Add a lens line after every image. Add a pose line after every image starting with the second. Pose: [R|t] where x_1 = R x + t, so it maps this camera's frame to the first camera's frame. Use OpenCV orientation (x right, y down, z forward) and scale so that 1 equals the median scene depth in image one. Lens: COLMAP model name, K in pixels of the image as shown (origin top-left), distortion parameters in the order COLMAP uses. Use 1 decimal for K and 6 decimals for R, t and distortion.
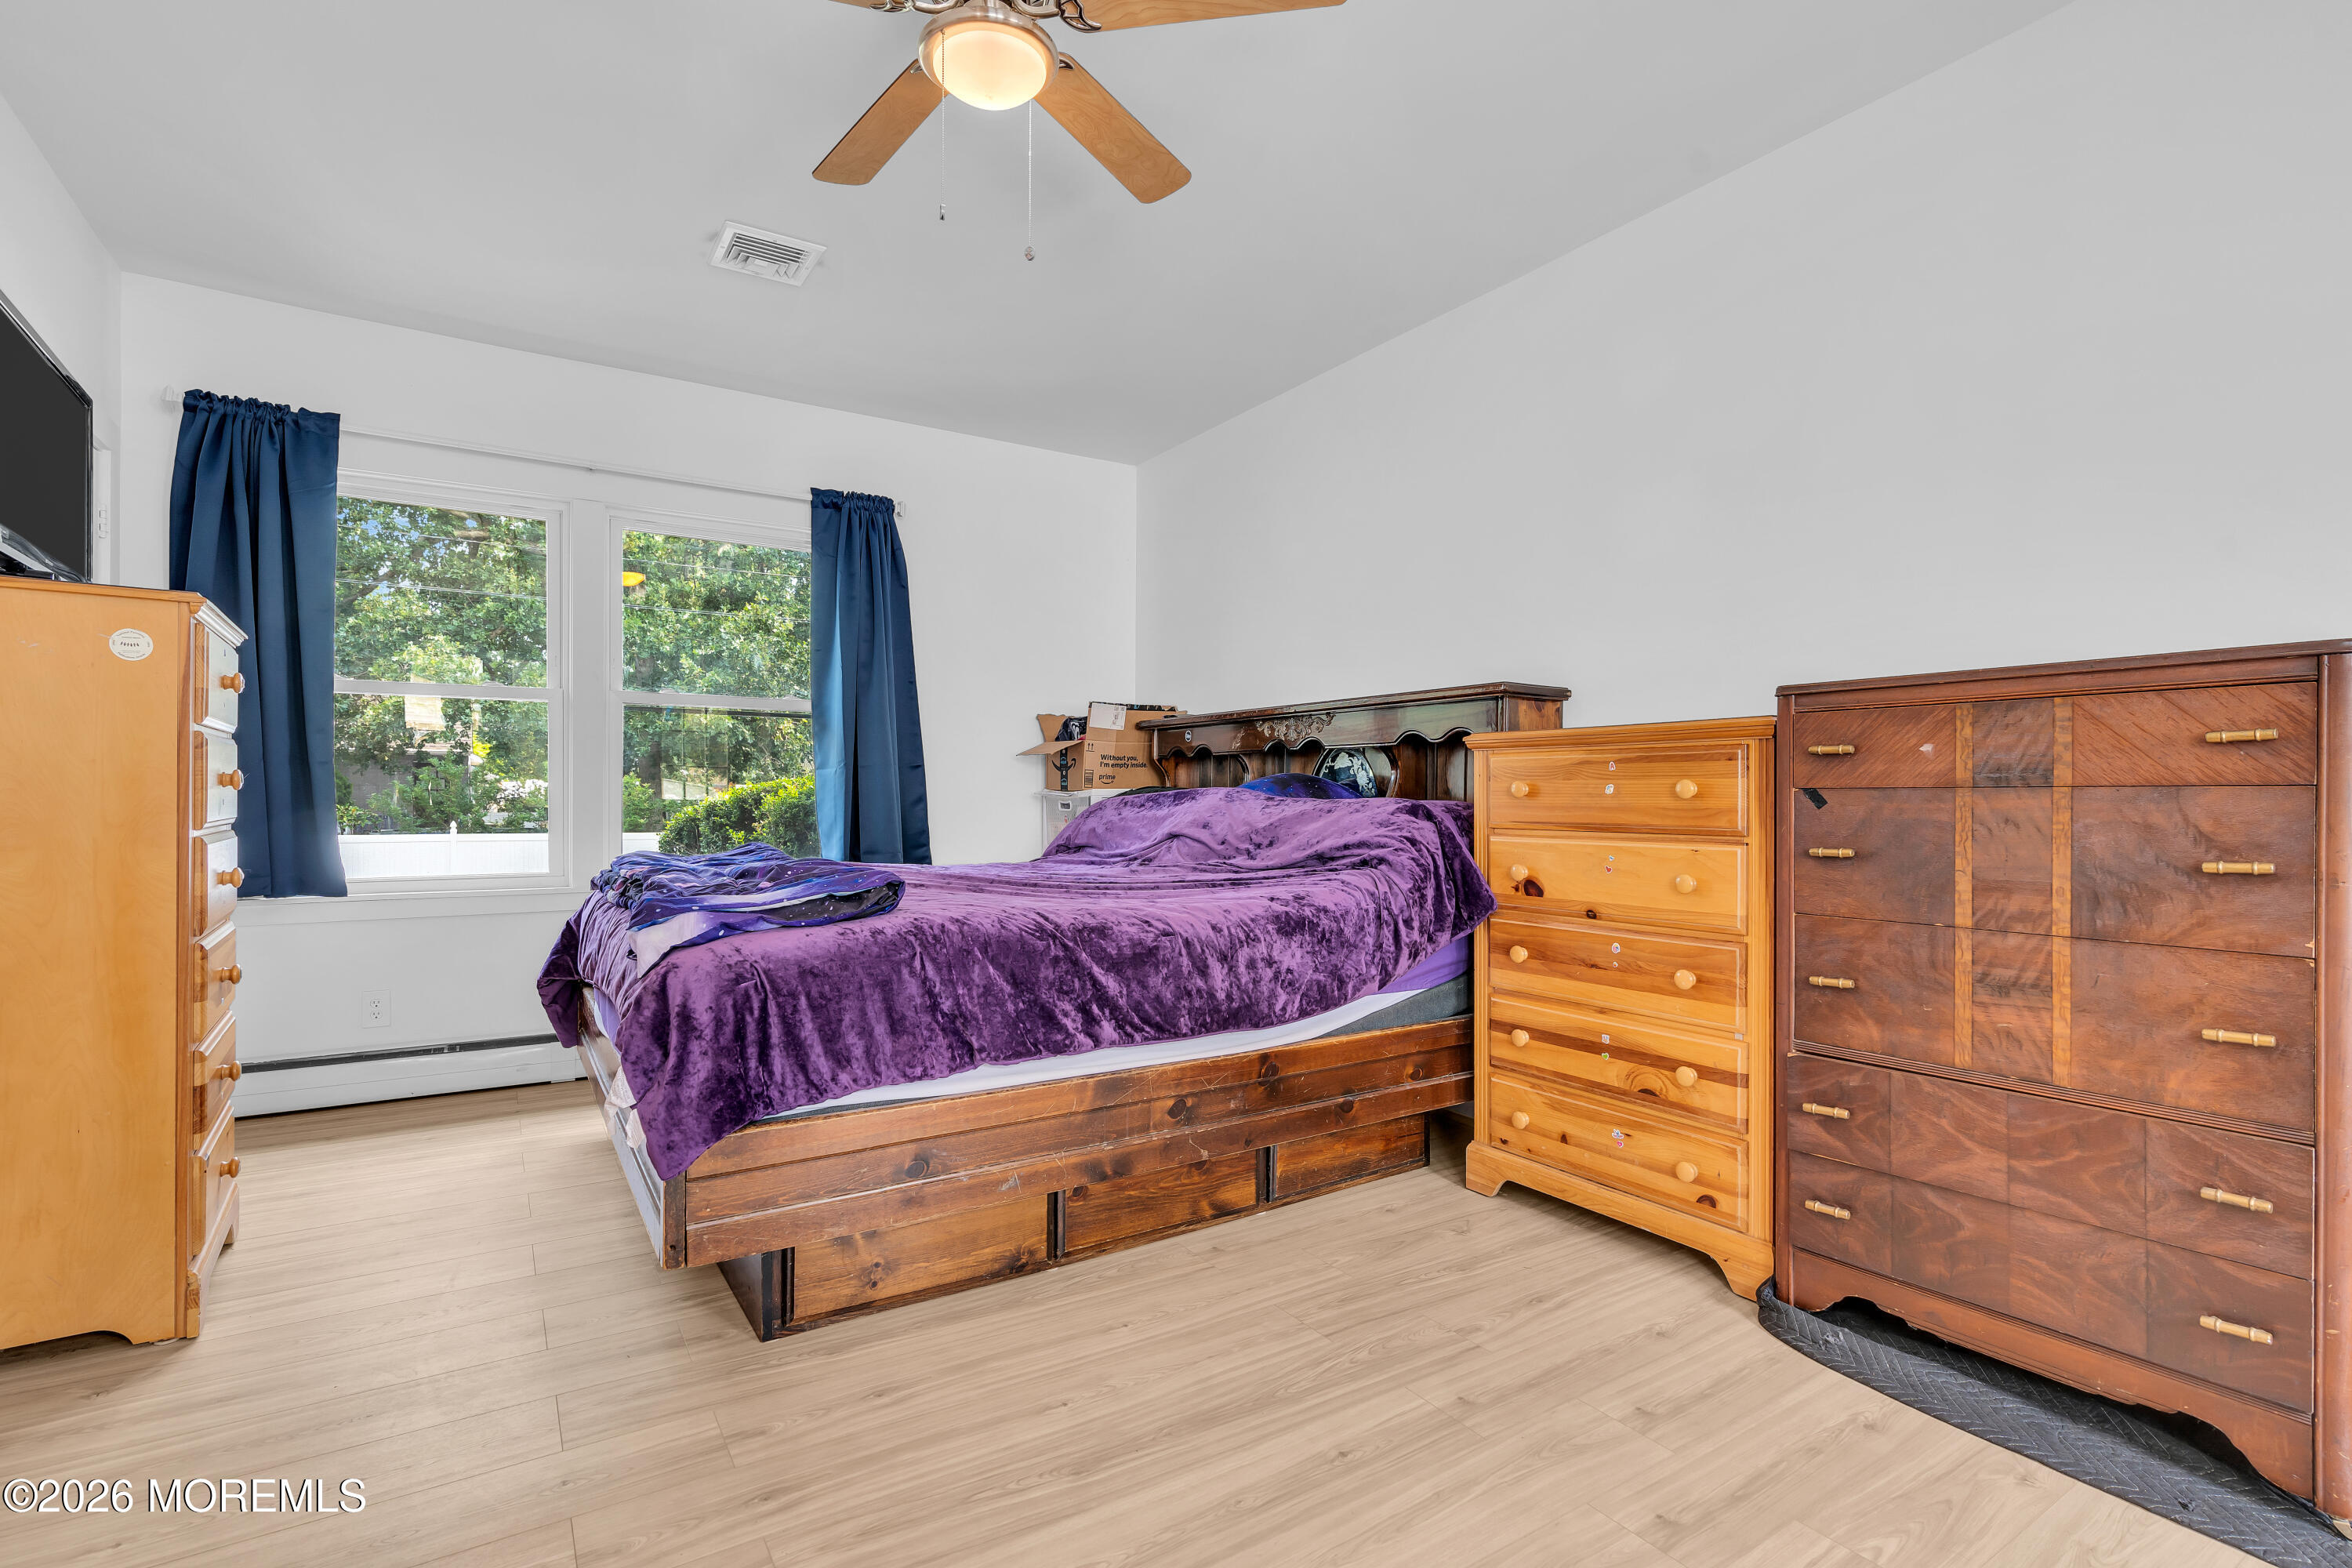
lens RADIAL K [[1100.4, 0, 1146.4], [0, 1100.4, 786.0], [0, 0, 1]] dist [0.000635, 0.000476]
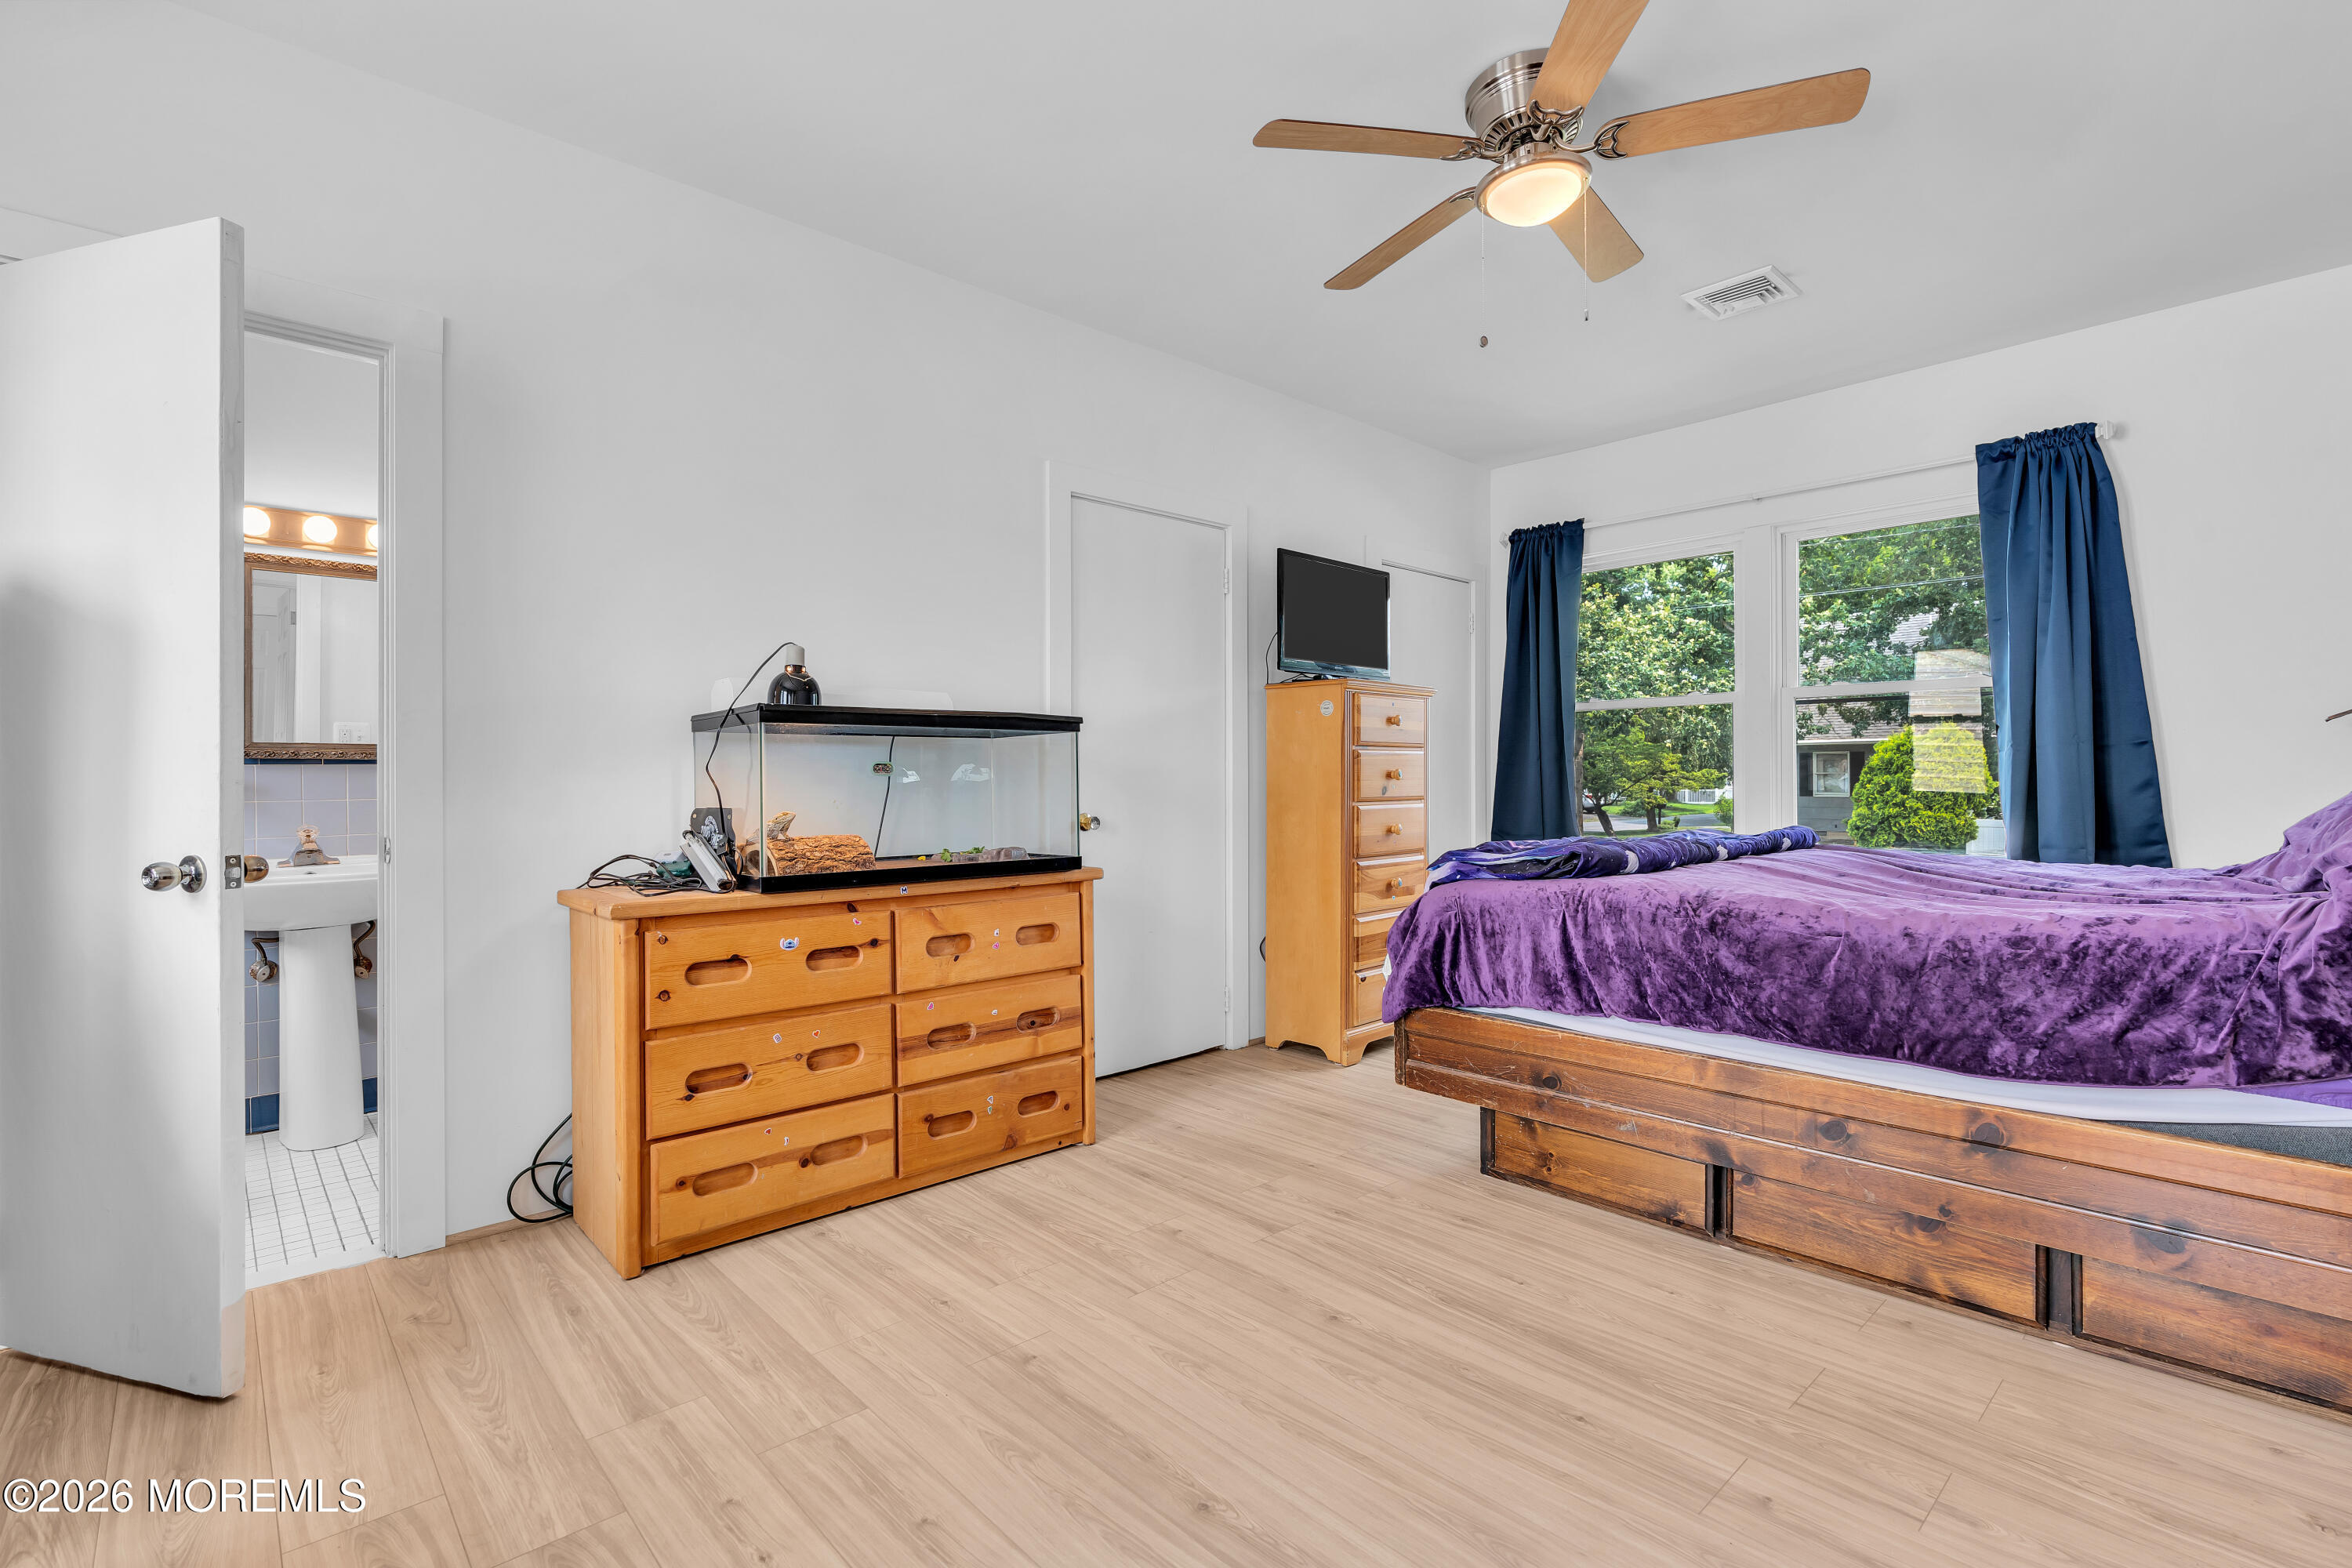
lens RADIAL K [[1060.9, 0, 1167.1], [0, 1060.9, 769.7], [0, 0, 1]] dist [-0.004942, 0.000131]
pose [[0.172537, -0.016999, -0.984856, 0.837736], [0.011752, 0.999815, -0.015198, 0.008695], [0.984933, -0.008952, 0.172705, 0.347675]]
